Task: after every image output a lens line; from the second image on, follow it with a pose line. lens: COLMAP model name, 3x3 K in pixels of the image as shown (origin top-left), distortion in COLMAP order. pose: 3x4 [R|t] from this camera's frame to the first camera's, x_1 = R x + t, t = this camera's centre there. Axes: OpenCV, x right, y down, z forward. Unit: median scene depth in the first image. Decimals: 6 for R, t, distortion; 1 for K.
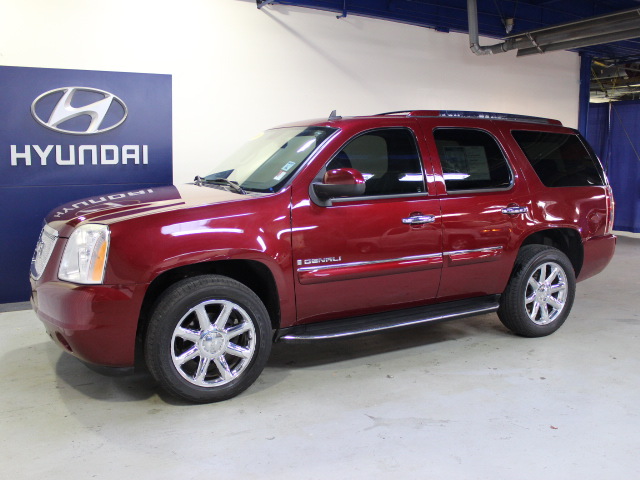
lens RADIAL K [[570.0, 0, 320.0], [0, 570.0, 240.0], [0, 0, 1]] dist [-0.076621, 0.002901]
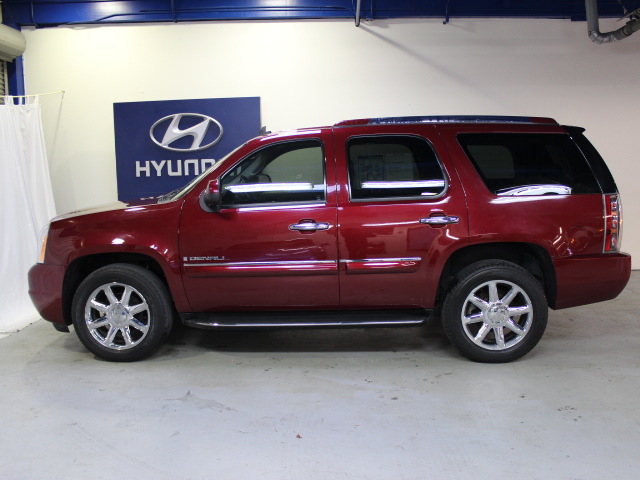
lens RADIAL K [[570.0, 0, 320.0], [0, 570.0, 240.0], [0, 0, 1]] dist [-0.076621, 0.002901]
pose [[0.856658, 0.044018, -0.514003, 0.611466], [-0.047651, 0.998845, 0.006121, -0.015511], [0.513679, 0.019249, 0.857766, 0.090616]]
